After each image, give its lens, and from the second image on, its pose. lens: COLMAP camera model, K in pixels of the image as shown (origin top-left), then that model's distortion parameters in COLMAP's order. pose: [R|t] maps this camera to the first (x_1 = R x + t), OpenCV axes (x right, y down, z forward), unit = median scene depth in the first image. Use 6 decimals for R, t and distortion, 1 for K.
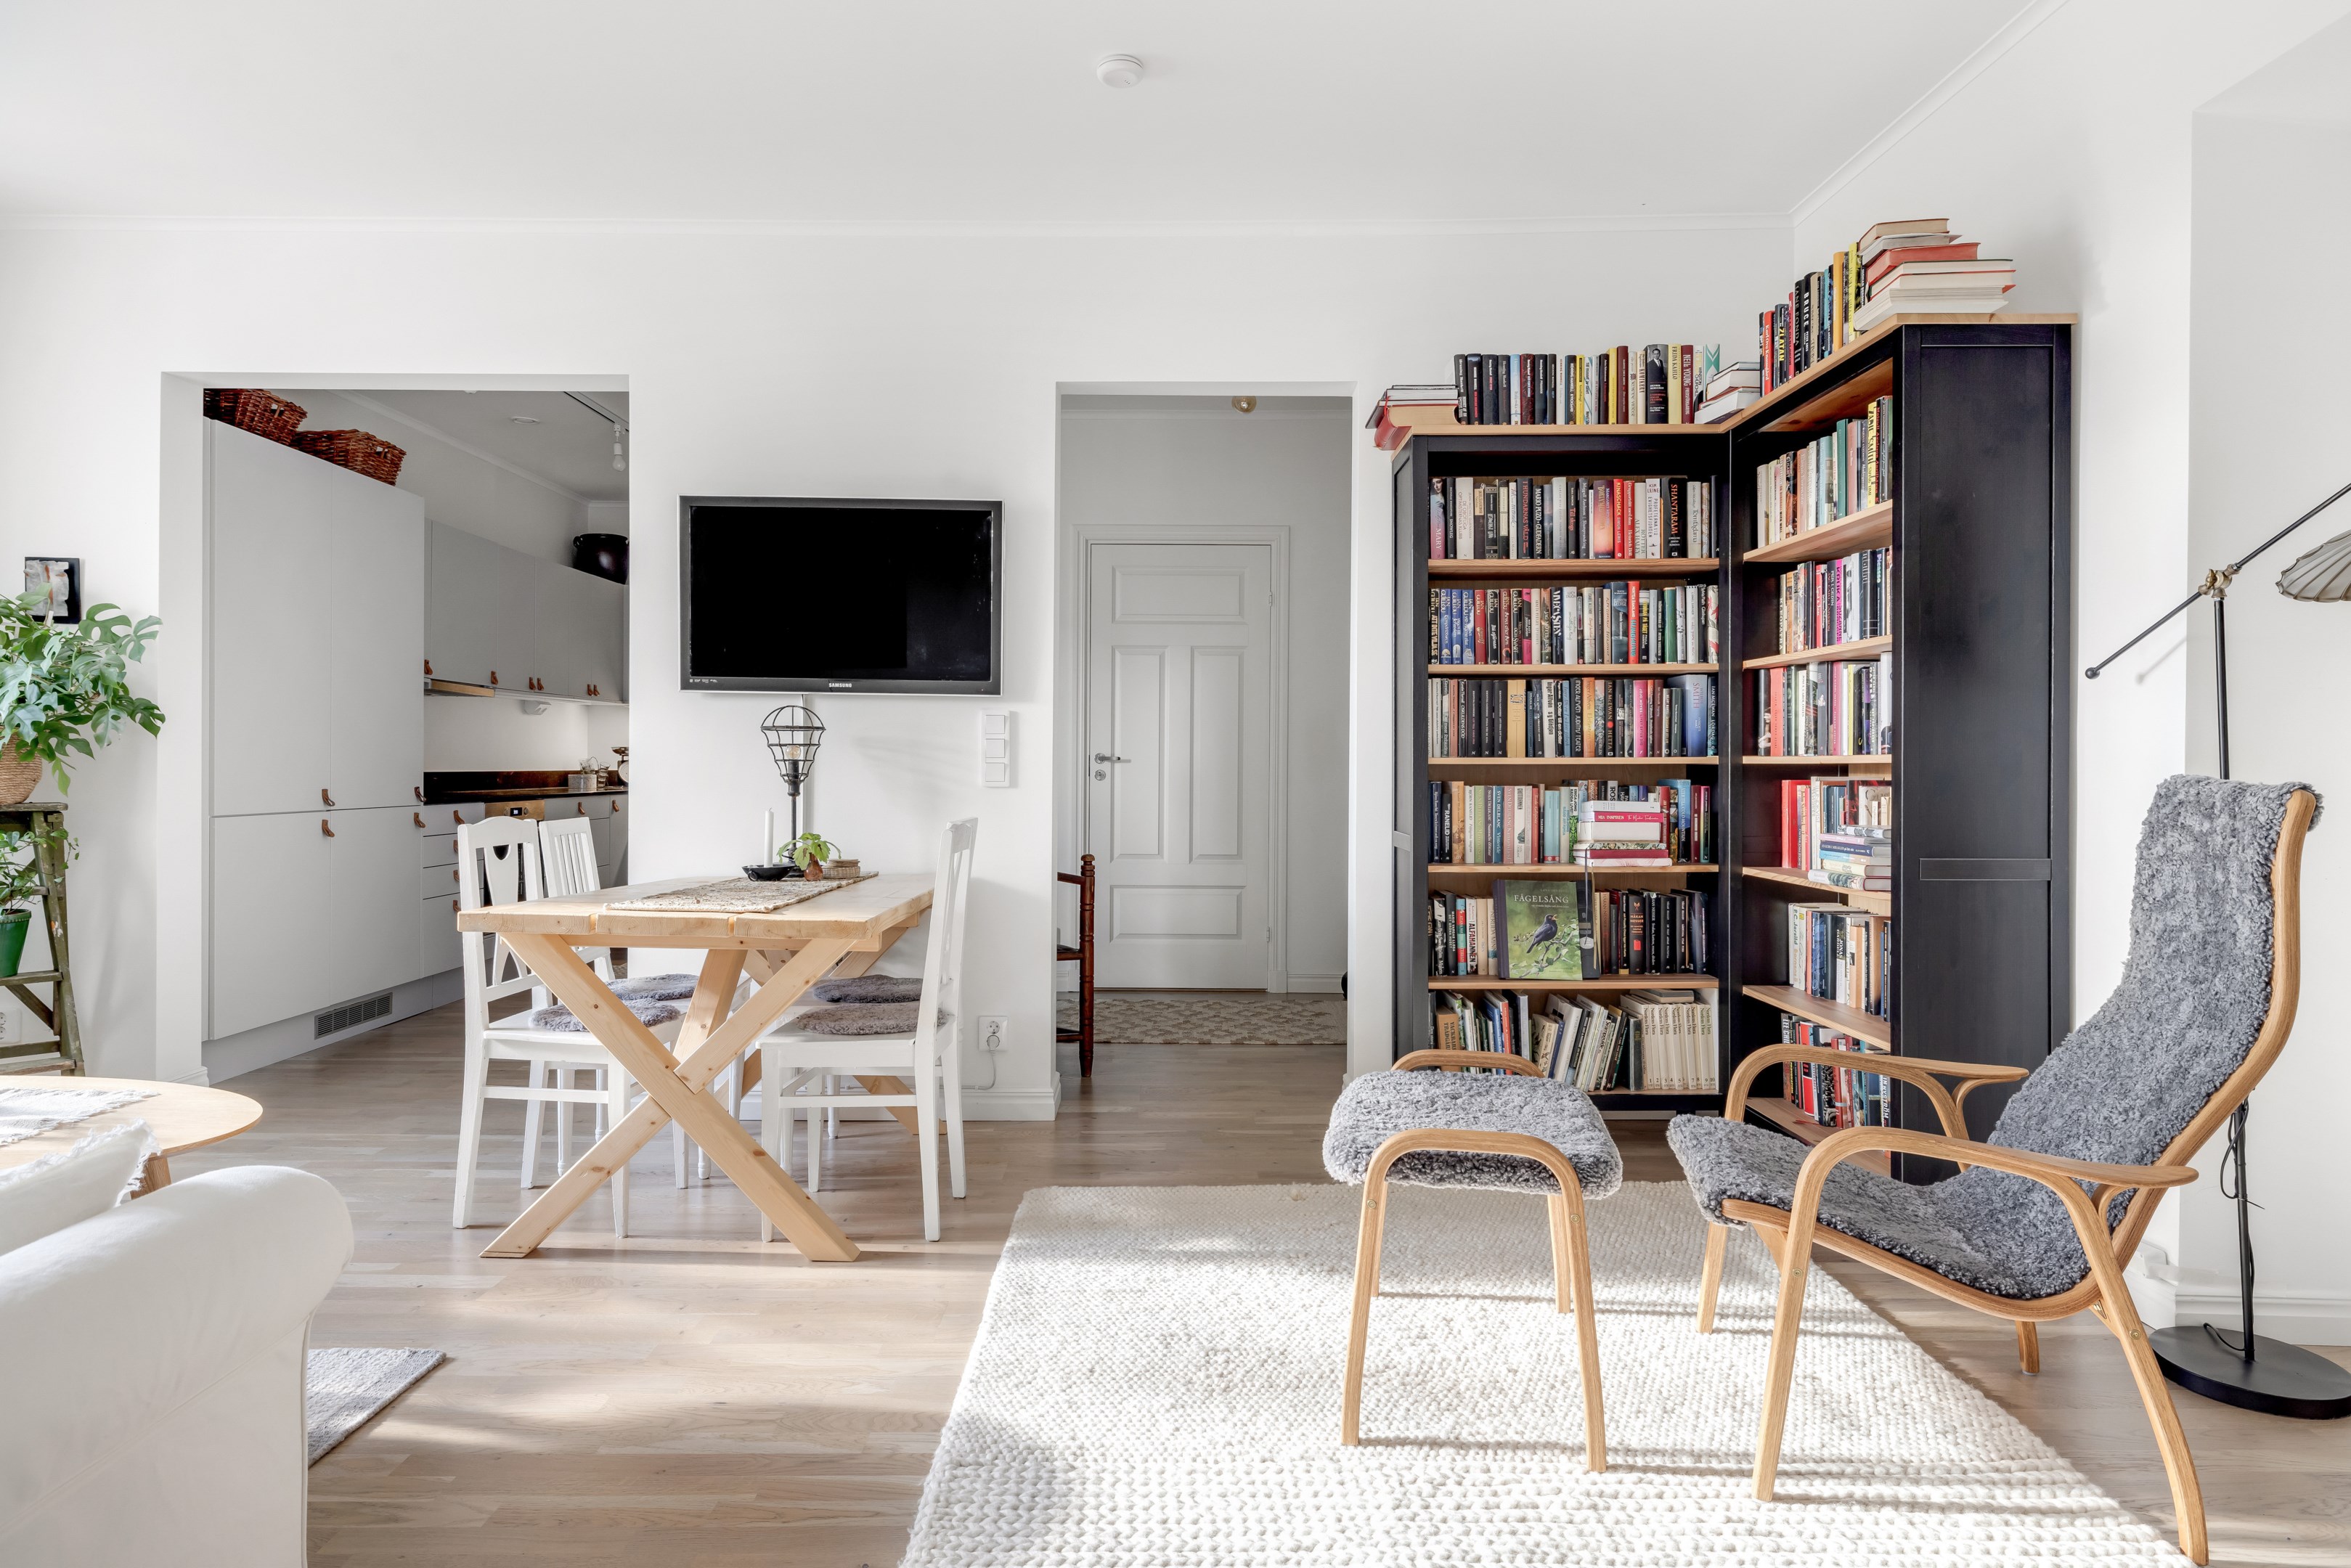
lens RADIAL K [[1256.7, 0, 1178.3], [0, 1256.7, 776.9], [0, 0, 1]] dist [-0.008366, 0.005648]
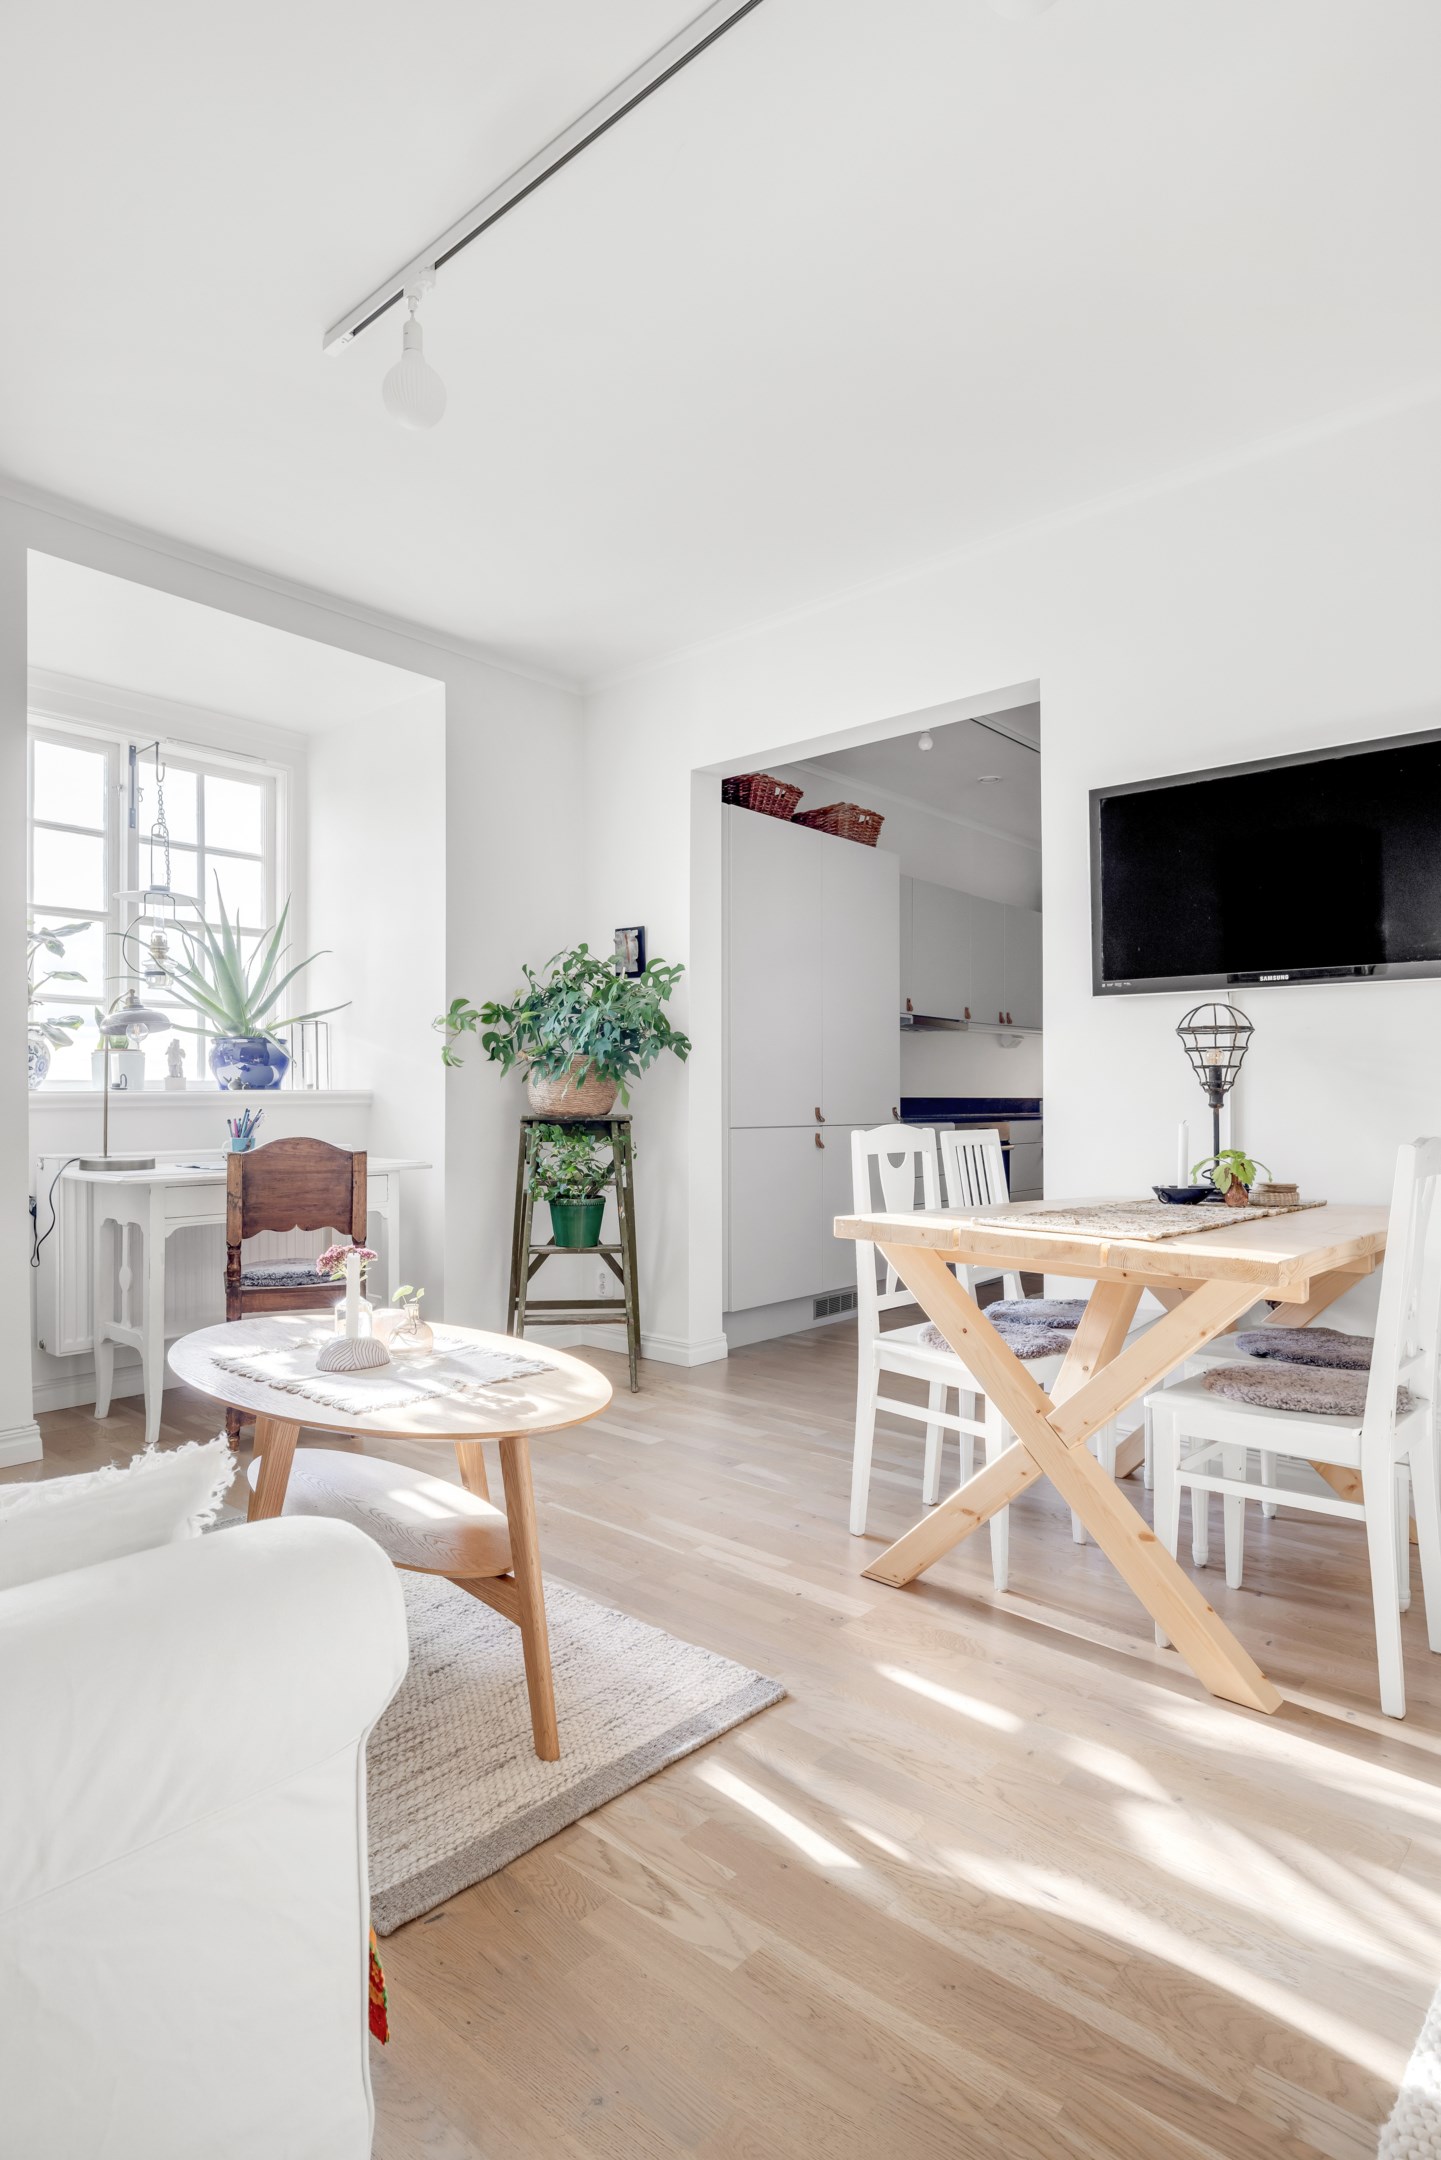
lens RADIAL K [[1154.8, 0, 715.4], [0, 1154.8, 1083.6], [0, 0, 1]] dist [-0.008366, 0.005648]
pose [[0.733036, -0.018461, -0.679939, -0.020392], [0.003133, 0.999713, -0.023766, 0.017948], [0.680183, 0.015292, 0.732883, 0.200178]]
